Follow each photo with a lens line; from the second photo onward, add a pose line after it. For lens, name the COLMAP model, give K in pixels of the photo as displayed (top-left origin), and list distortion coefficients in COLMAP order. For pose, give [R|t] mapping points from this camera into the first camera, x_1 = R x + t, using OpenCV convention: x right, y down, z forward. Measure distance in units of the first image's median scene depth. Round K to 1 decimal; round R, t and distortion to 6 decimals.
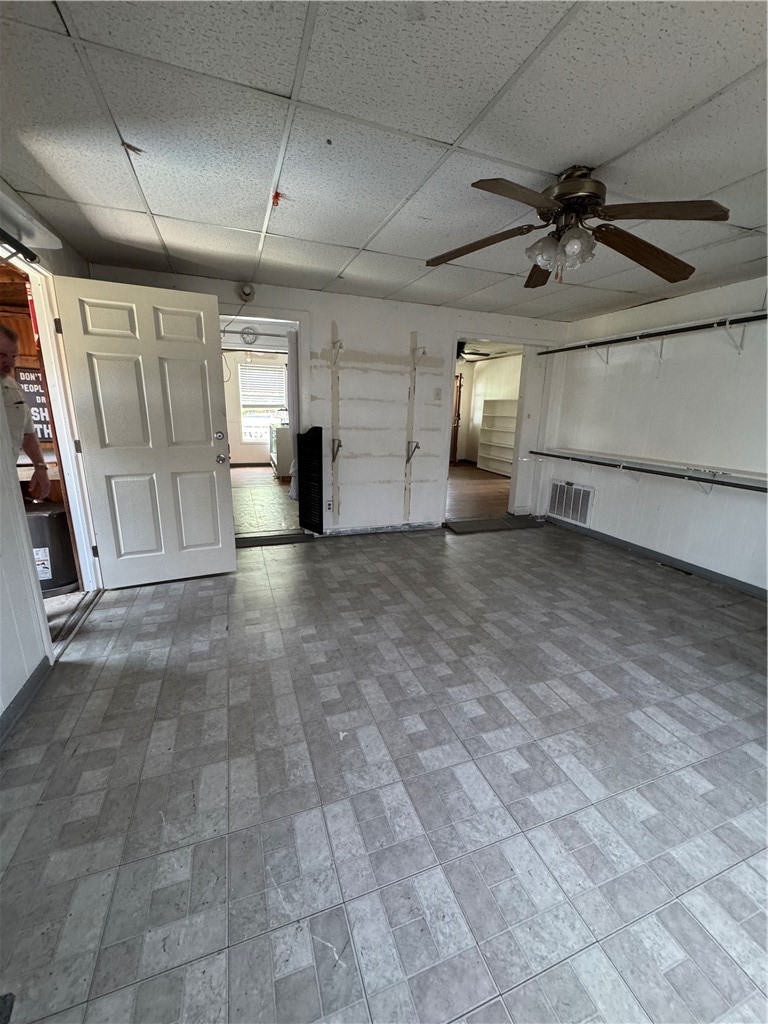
lens RADIAL K [[408.3, 0, 386.6], [0, 408.3, 516.0], [0, 0, 1]] dist [-0.001557, 0.000417]
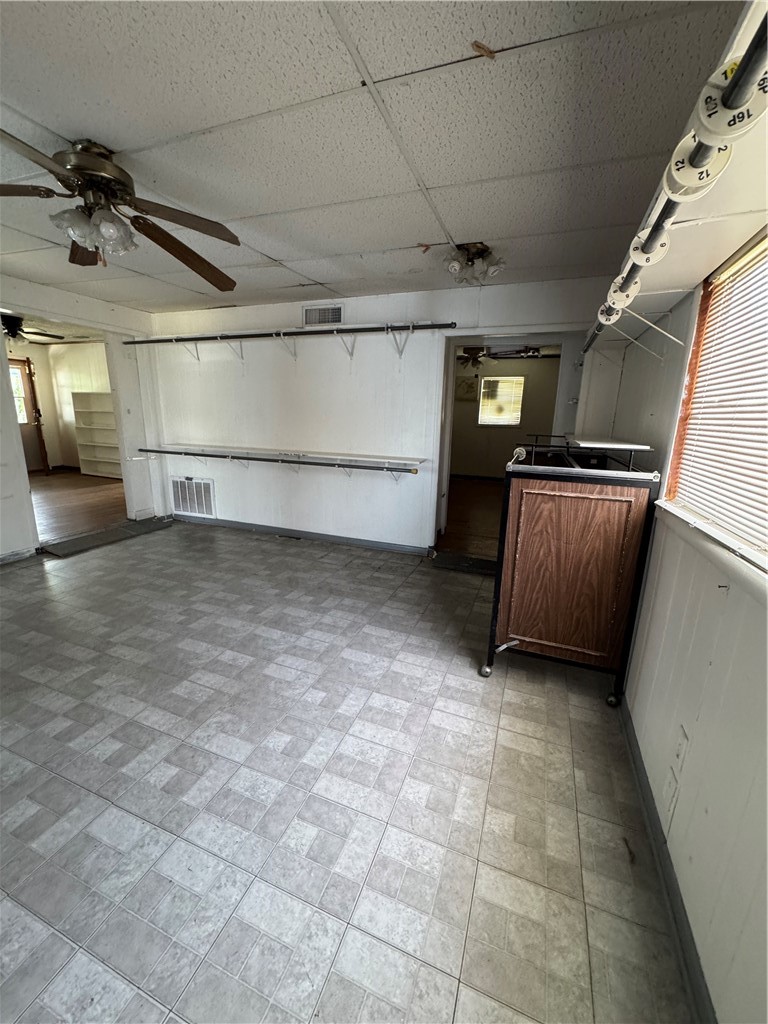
lens RADIAL K [[408.3, 0, 383.4], [0, 408.3, 514.1], [0, 0, 1]] dist [-0.001557, 0.000417]
pose [[0.665297, -0.188765, 0.722321, 0.062330], [0.184224, 0.979098, 0.086188, 0.016883], [-0.723492, 0.075728, 0.686166, -0.048786]]
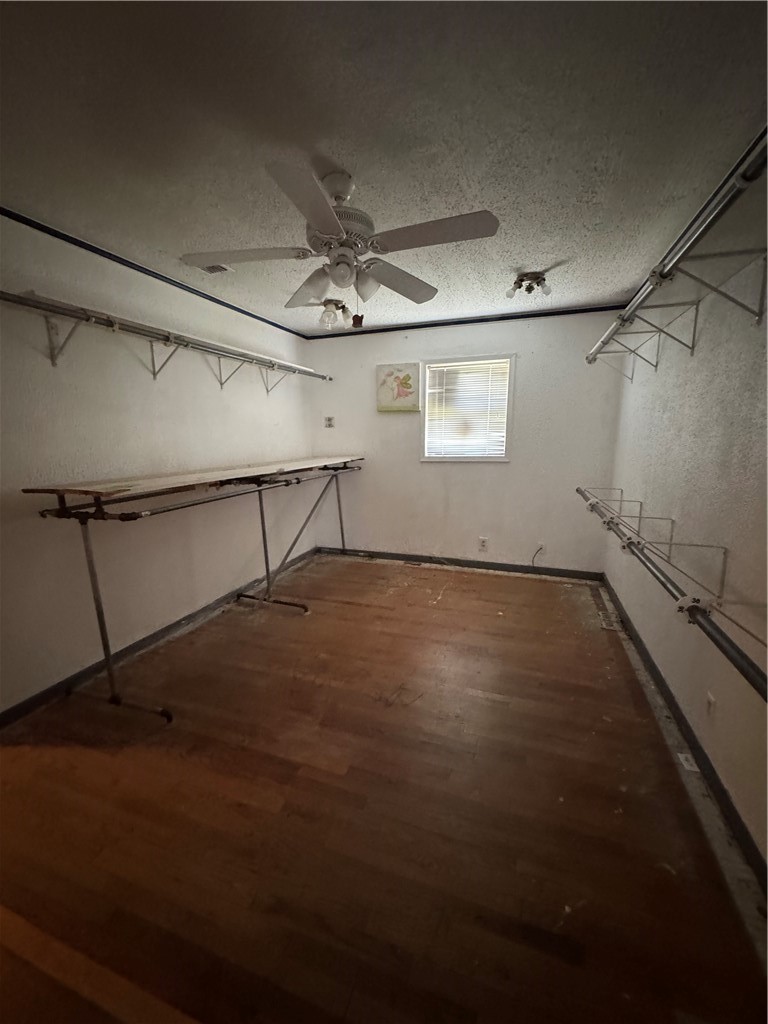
lens RADIAL K [[408.3, 0, 384.3], [0, 408.3, 510.5], [0, 0, 1]] dist [-0.001557, 0.000417]
pose [[0.641046, -0.182194, 0.745564, 0.530315], [0.223054, 0.973713, 0.046162, -0.036256], [-0.734376, 0.136709, 0.664833, 0.149500]]
